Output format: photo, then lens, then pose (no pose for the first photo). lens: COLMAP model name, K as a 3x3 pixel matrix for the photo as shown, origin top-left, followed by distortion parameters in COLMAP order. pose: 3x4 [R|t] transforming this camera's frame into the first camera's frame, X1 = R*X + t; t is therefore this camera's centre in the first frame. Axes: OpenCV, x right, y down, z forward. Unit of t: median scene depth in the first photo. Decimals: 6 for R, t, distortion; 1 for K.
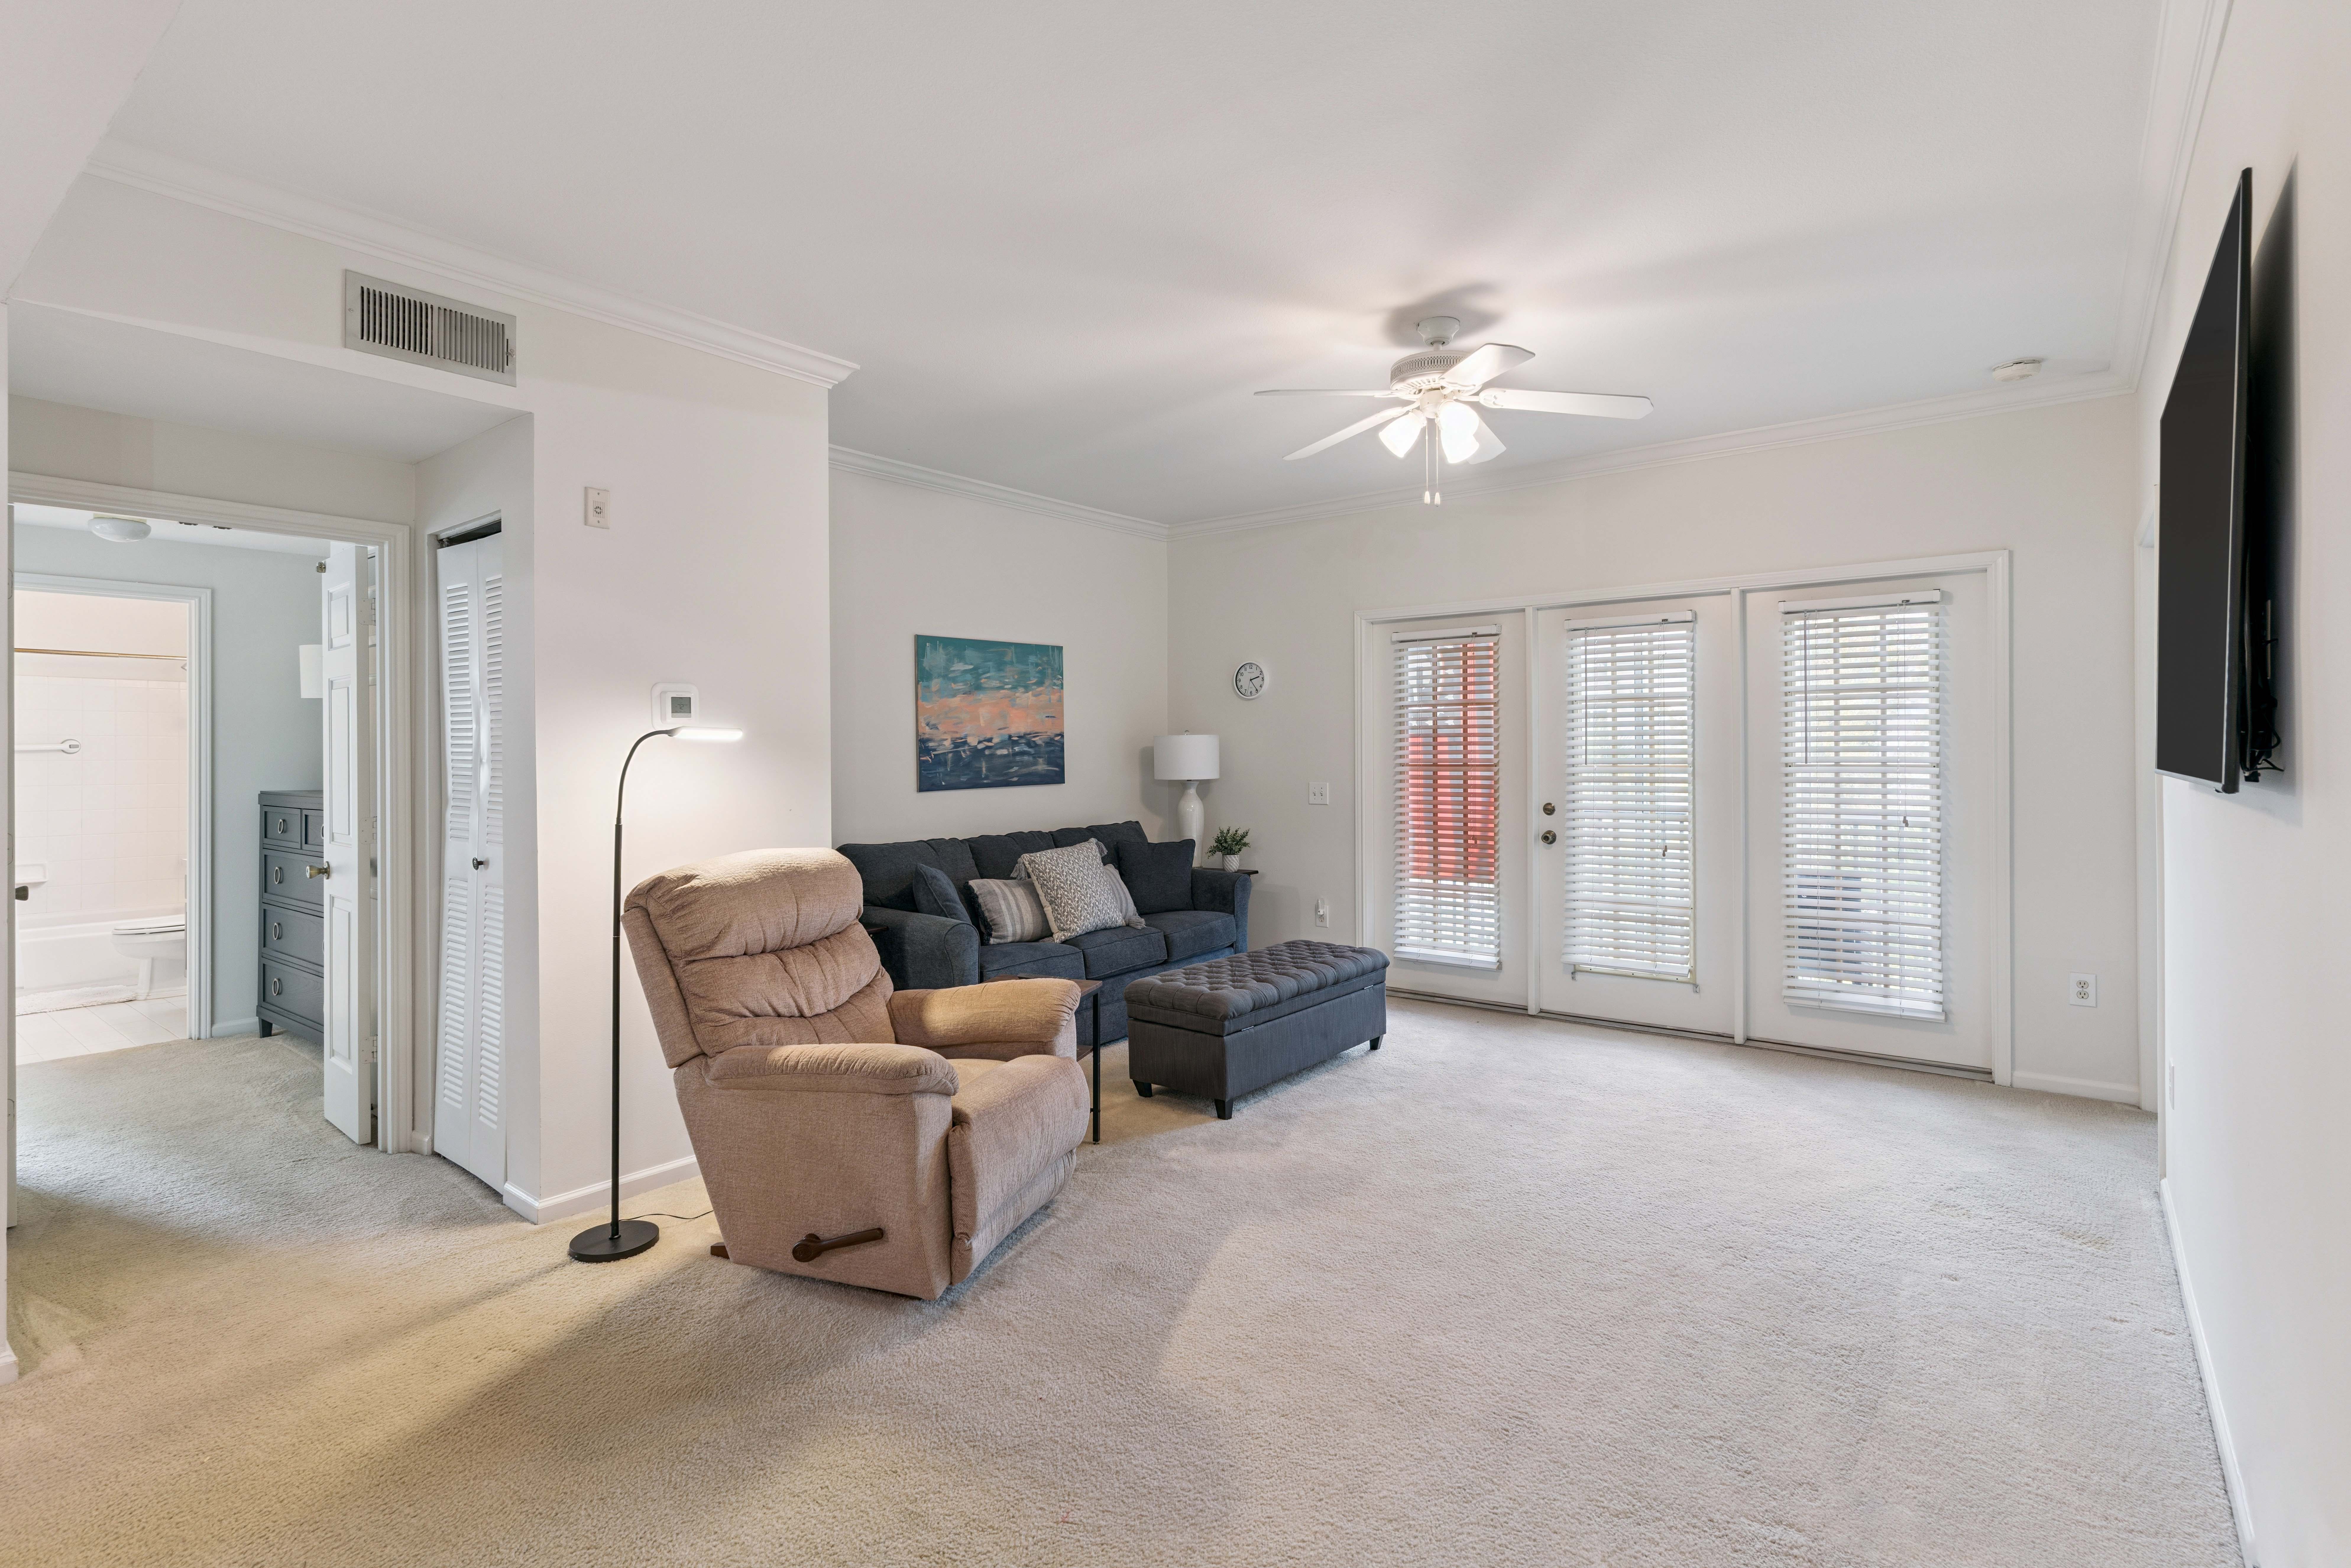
lens RADIAL K [[1112.5, 0, 1166.4], [0, 1112.5, 747.4], [0, 0, 1]] dist [-0.002178, -0.000255]
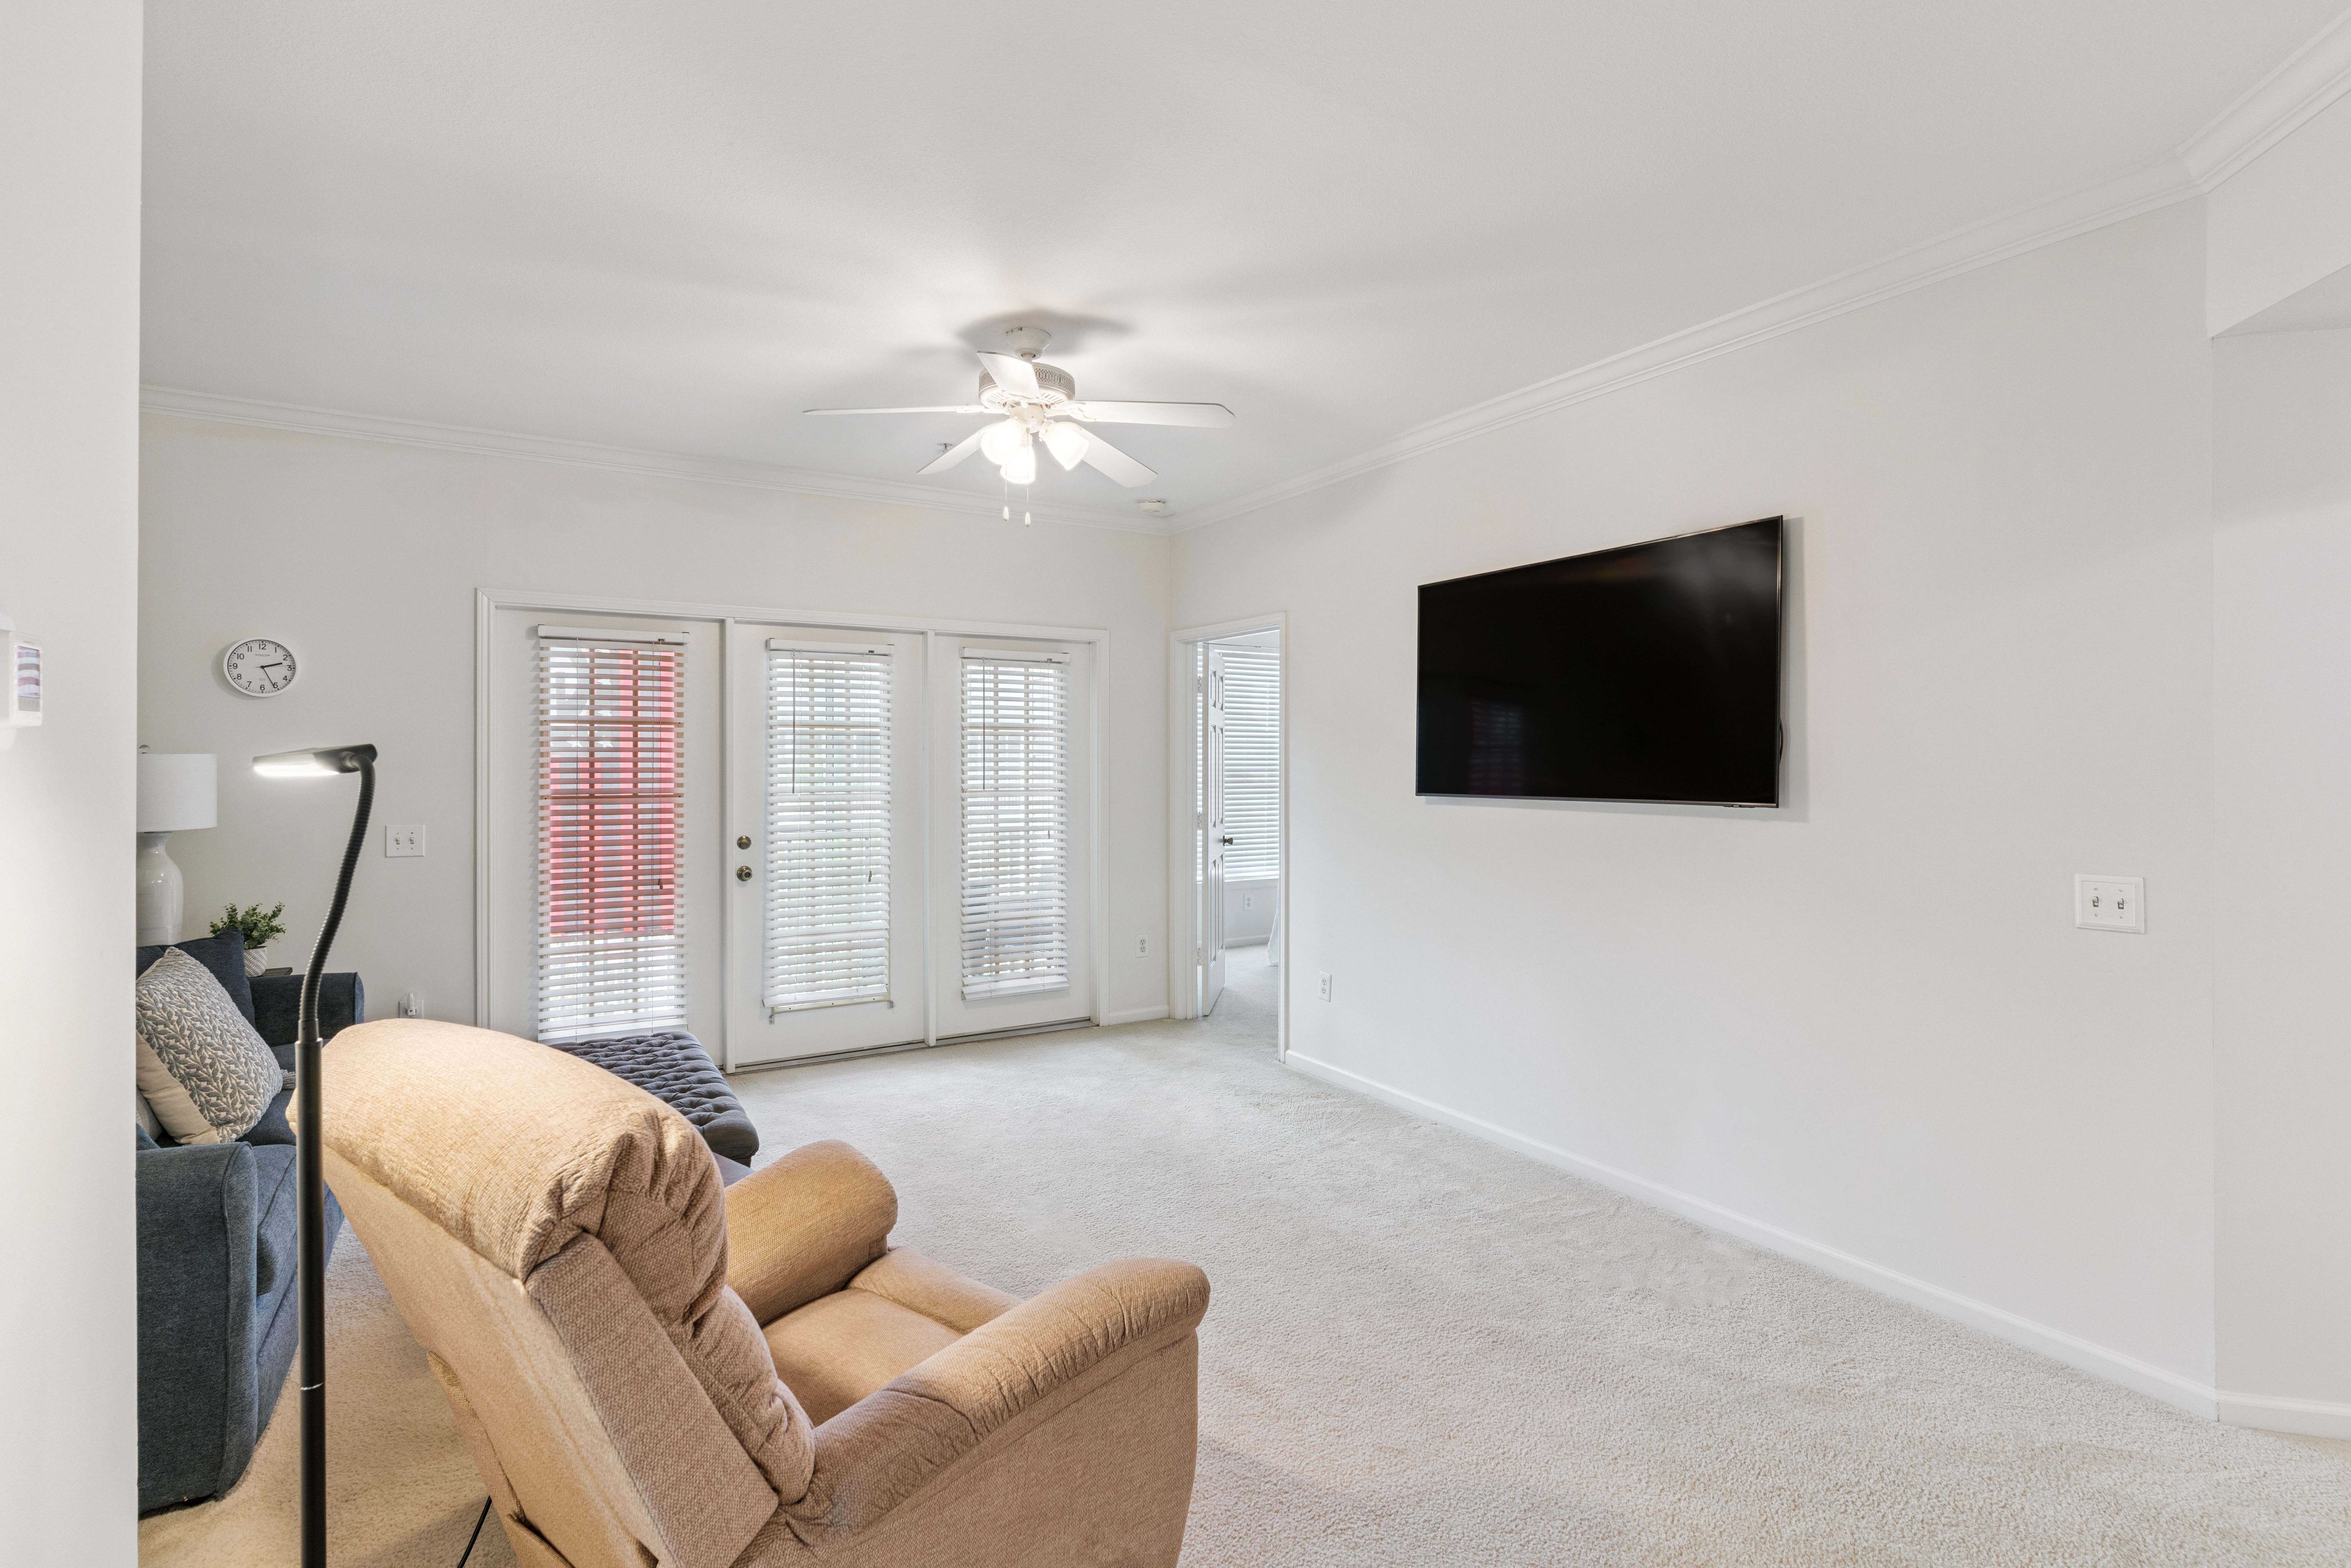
lens RADIAL K [[1127.8, 0, 1186.0], [0, 1127.8, 773.7], [0, 0, 1]] dist [-0.000888, -0.000106]
pose [[0.351639, 0.004658, 0.936124, -0.395920], [0.000339, 0.999987, -0.005102, 0.003594], [-0.936136, 0.002111, 0.351633, 0.336629]]
